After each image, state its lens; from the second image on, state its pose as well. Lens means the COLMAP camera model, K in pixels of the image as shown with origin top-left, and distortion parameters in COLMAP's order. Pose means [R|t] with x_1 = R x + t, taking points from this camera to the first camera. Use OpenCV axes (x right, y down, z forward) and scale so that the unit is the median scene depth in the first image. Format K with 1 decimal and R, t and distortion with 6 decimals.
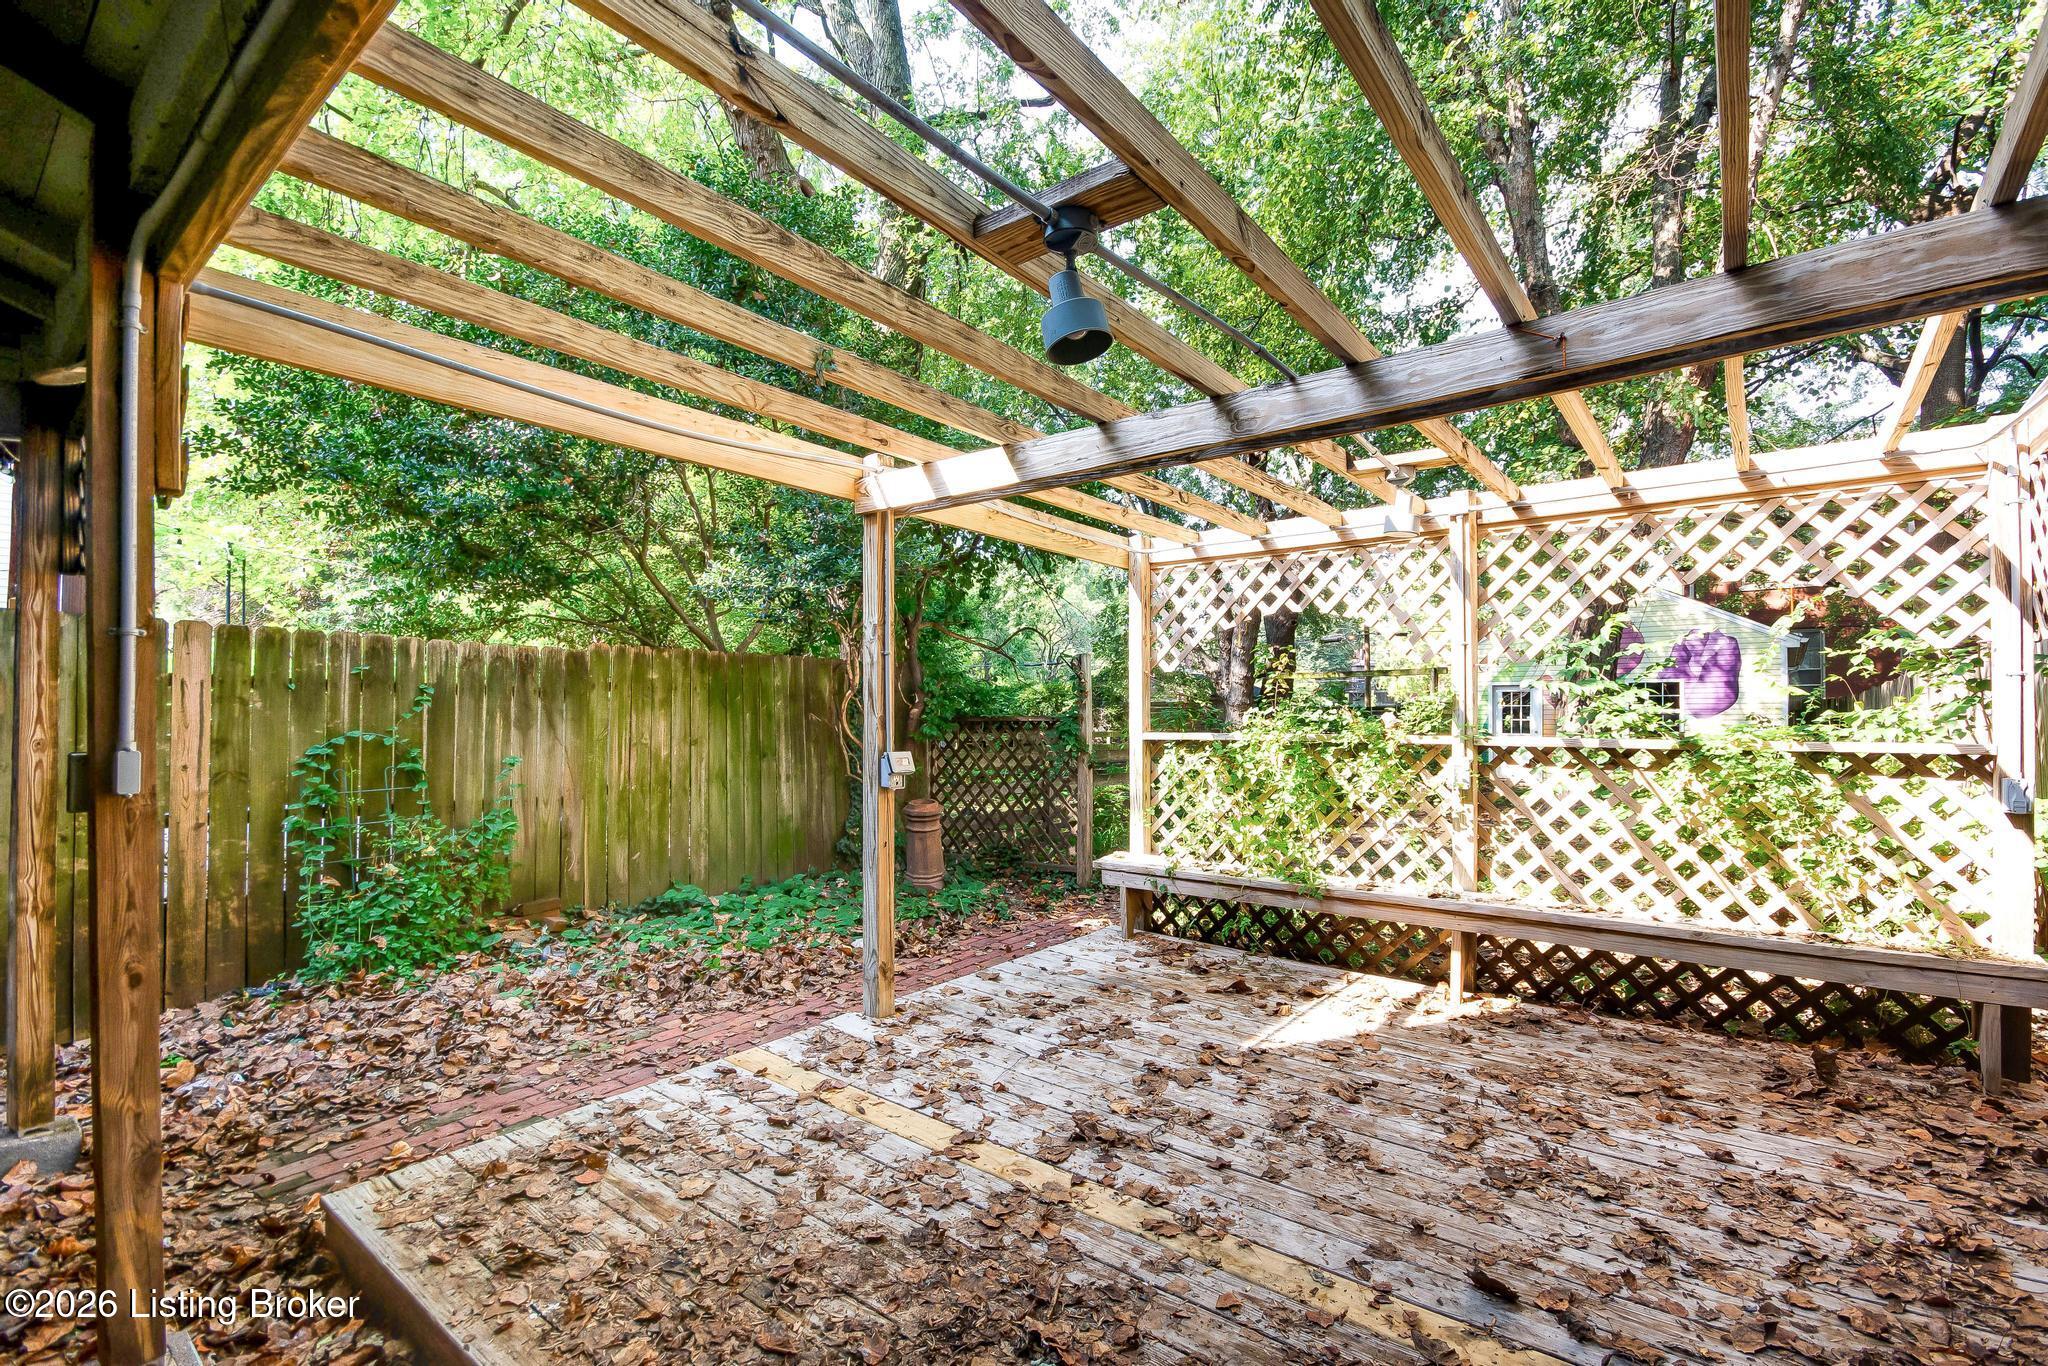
lens RADIAL K [[909.5, 0, 1031.2], [0, 909.5, 706.5], [0, 0, 1]] dist [0.003029, 0.000197]
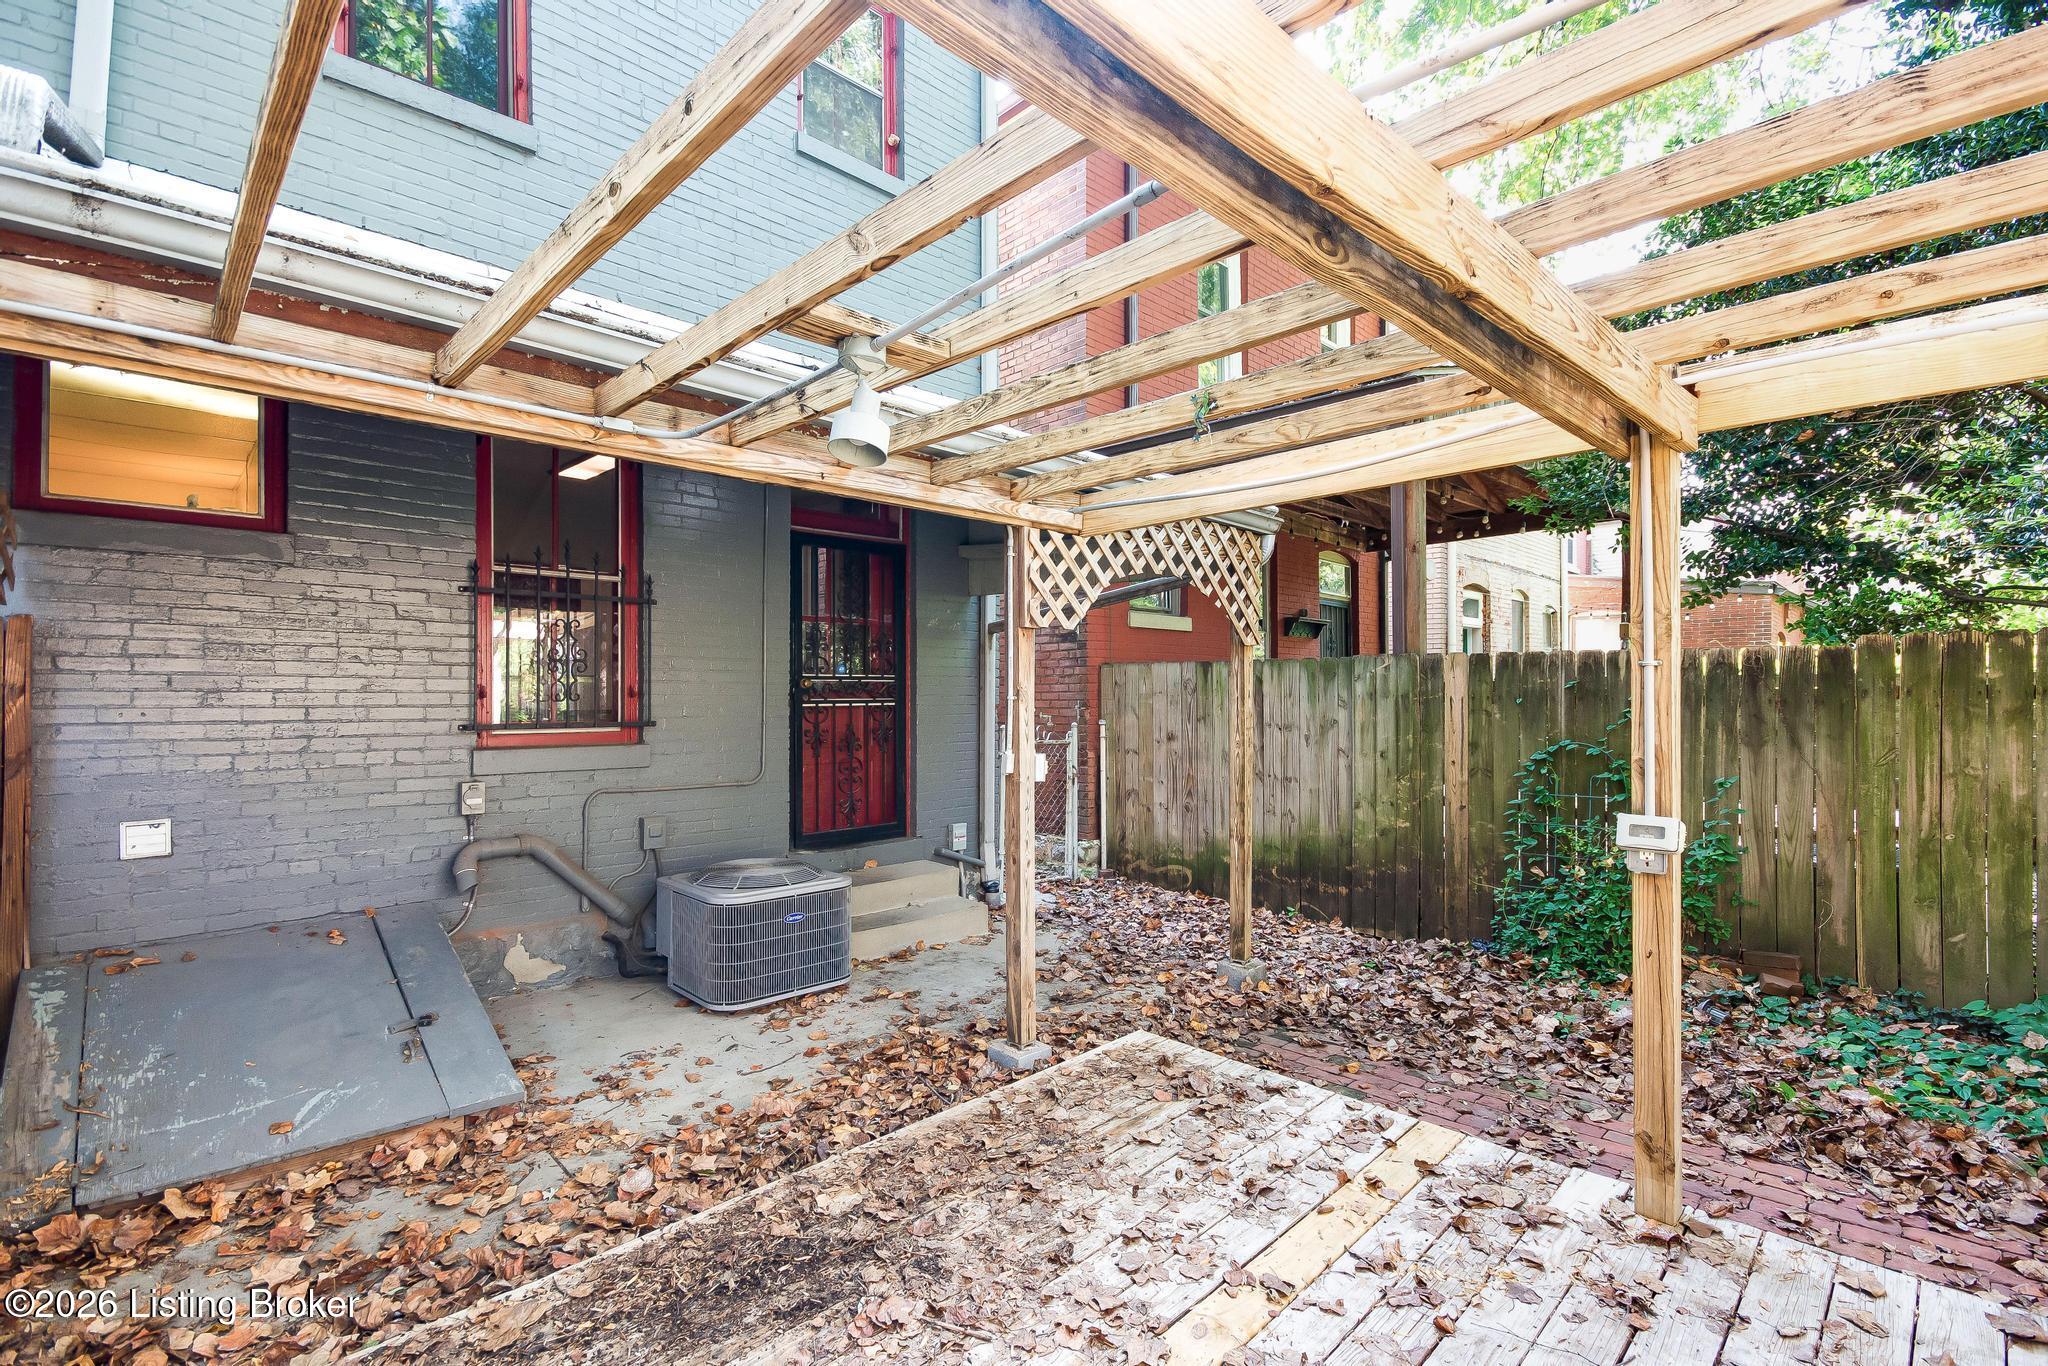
lens RADIAL K [[909.5, 0, 1031.2], [0, 909.5, 706.5], [0, 0, 1]] dist [0.003029, 0.000197]
pose [[-0.133461, 0.012630, -0.990974, 0.519026], [0.012408, 0.999862, 0.011073, -0.041041], [0.990976, -0.010818, -0.133599, 0.610320]]
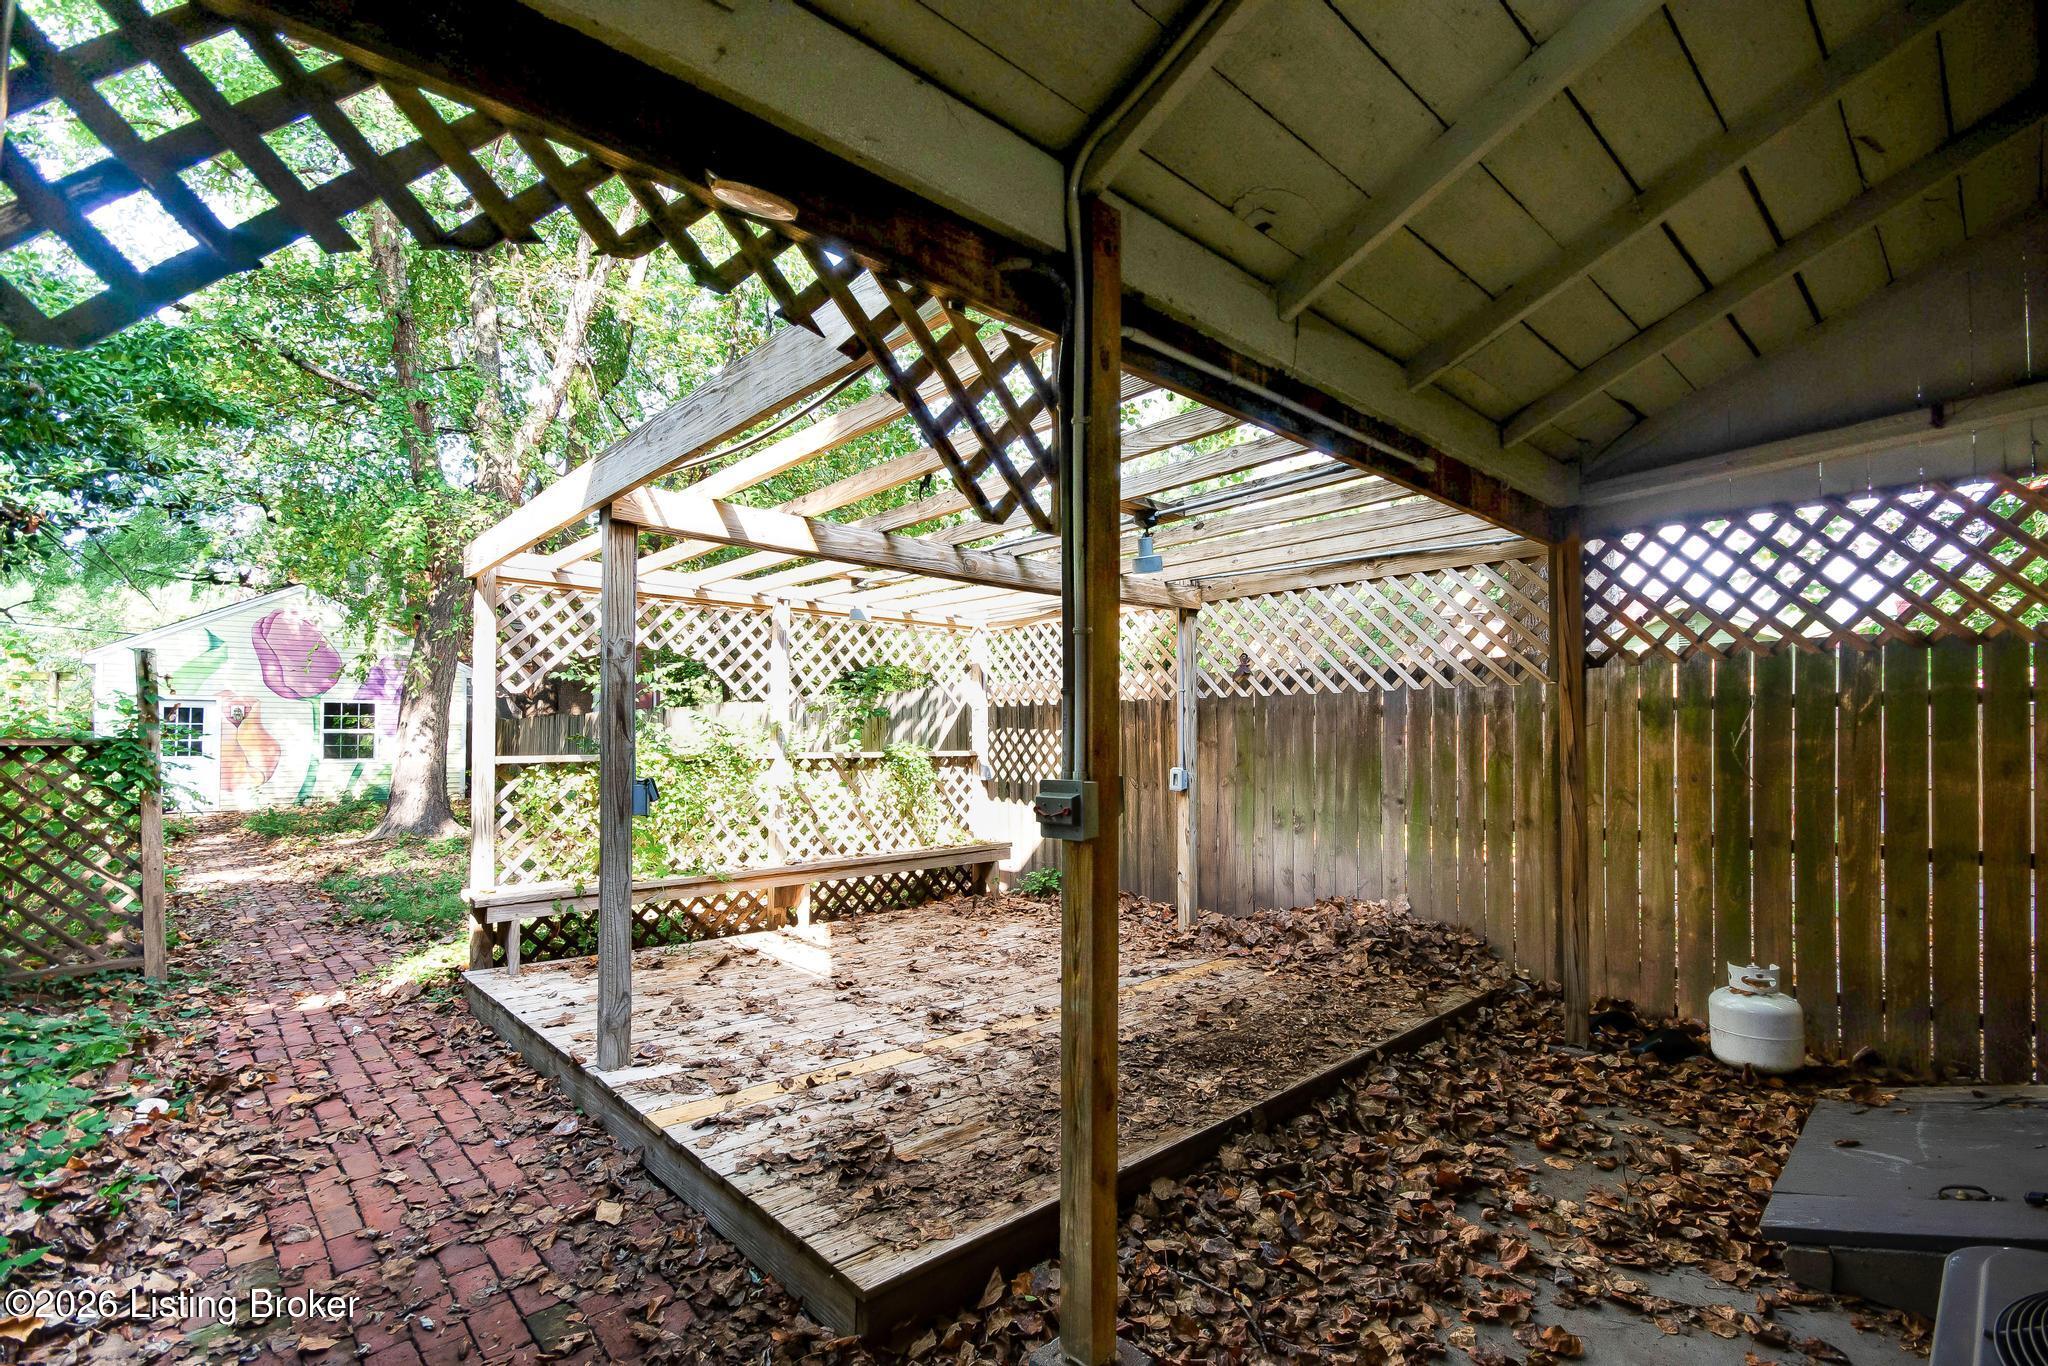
lens RADIAL K [[924.5, 0, 1020.6], [0, 924.5, 727.4], [0, 0, 1]] dist [0.001326, 0.000076]
pose [[0.156698, 0.008684, 0.987608, -0.973098], [-0.012374, 0.999900, -0.006829, -0.002888], [-0.987569, -0.011150, 0.156789, 0.423978]]
